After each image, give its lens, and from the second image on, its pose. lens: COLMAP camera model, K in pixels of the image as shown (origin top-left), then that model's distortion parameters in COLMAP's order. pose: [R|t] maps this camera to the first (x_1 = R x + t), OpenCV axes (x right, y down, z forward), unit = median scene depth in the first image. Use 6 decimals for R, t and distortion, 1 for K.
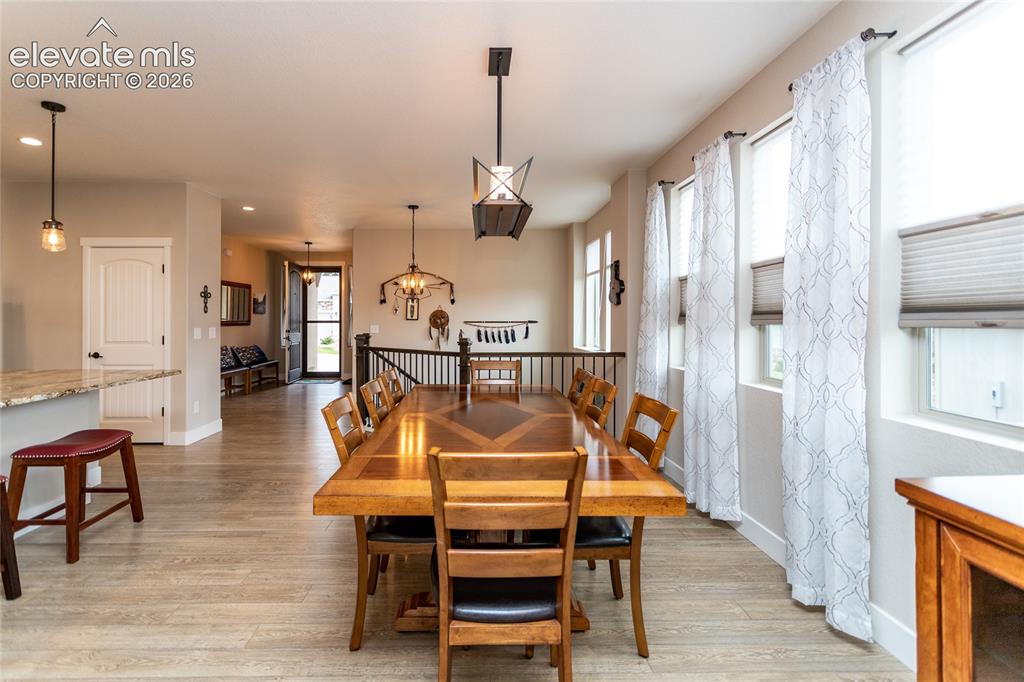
lens RADIAL K [[503.8, 0, 485.3], [0, 503.8, 320.0], [0, 0, 1]] dist [0.000061, 0.000125]
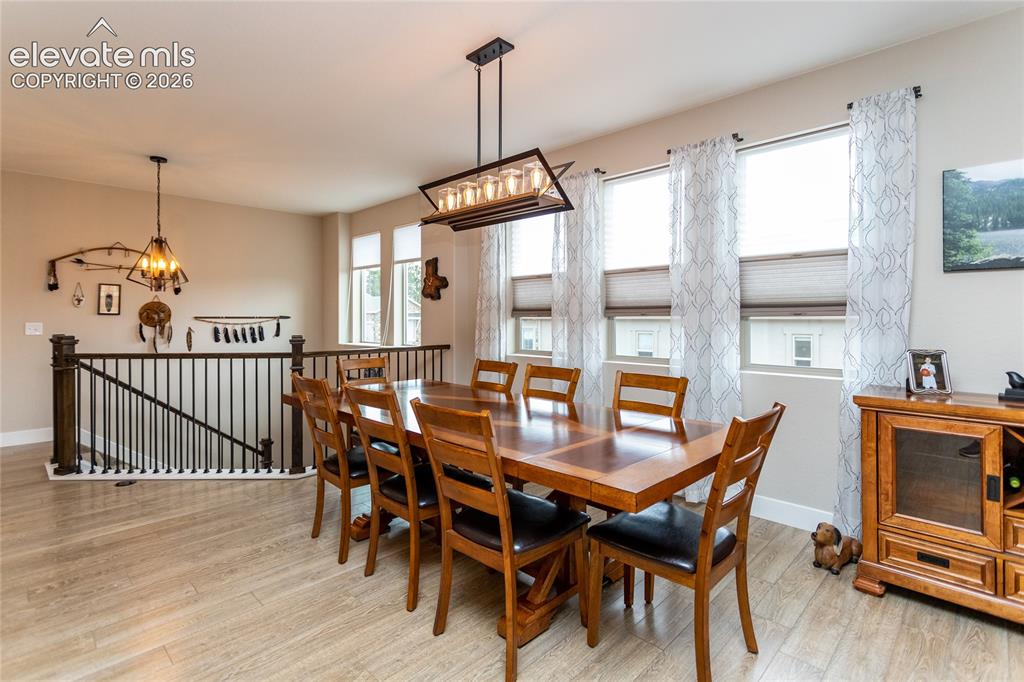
lens RADIAL K [[492.3, 0, 523.1], [0, 492.3, 314.1], [0, 0, 1]] dist [0.000568, -0.000017]
pose [[0.702199, 0.001771, 0.711979, -0.229779], [0.002278, 0.999986, -0.004734, 0.003559], [-0.711977, 0.004946, 0.702185, 0.101369]]
